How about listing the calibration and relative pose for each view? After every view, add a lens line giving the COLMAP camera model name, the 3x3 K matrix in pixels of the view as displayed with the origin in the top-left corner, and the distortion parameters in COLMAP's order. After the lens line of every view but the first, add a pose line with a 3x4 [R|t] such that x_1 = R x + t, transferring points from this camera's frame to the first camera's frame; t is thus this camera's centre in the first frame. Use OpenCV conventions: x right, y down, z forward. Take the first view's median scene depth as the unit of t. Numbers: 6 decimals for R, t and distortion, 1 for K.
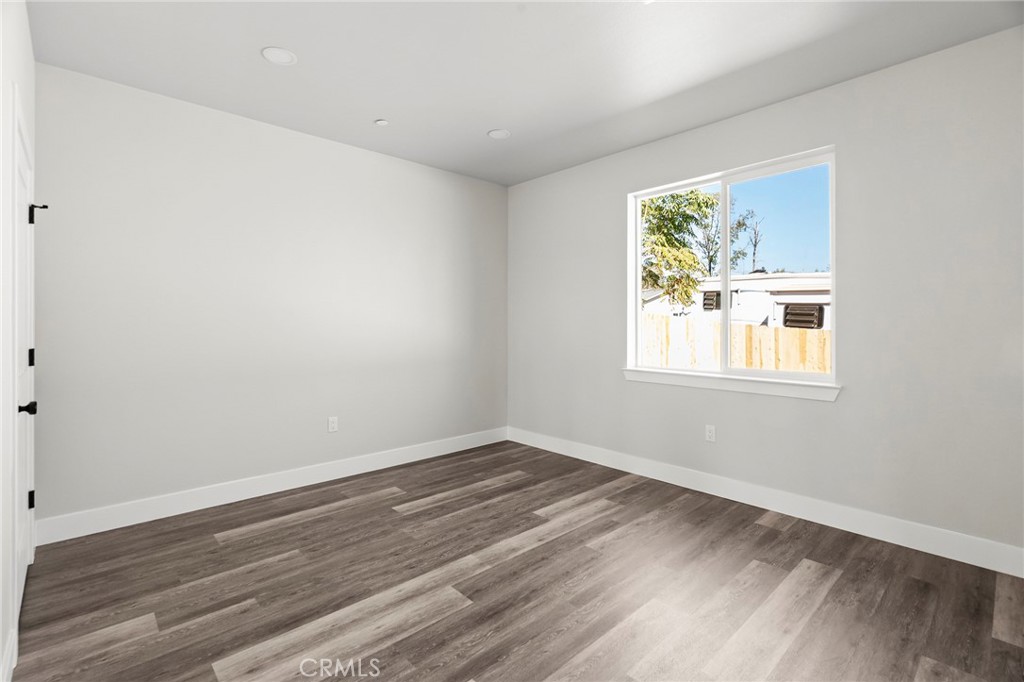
lens RADIAL K [[467.6, 0, 511.0], [0, 467.6, 332.5], [0, 0, 1]] dist [-0.004806, 0.000512]
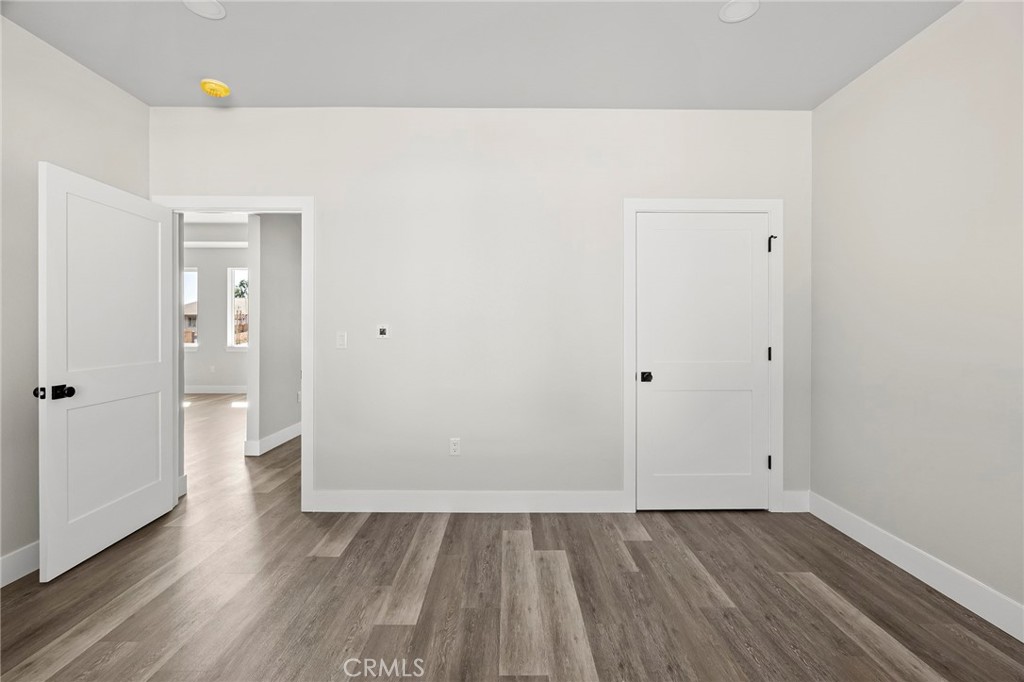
lens RADIAL K [[467.6, 0, 510.4], [0, 467.6, 334.1], [0, 0, 1]] dist [-0.004806, 0.000512]
pose [[-0.676795, 0.007079, -0.736138, 0.436808], [-0.016165, 0.999570, 0.024474, -0.021648], [0.735994, 0.028464, -0.676389, 1.373125]]
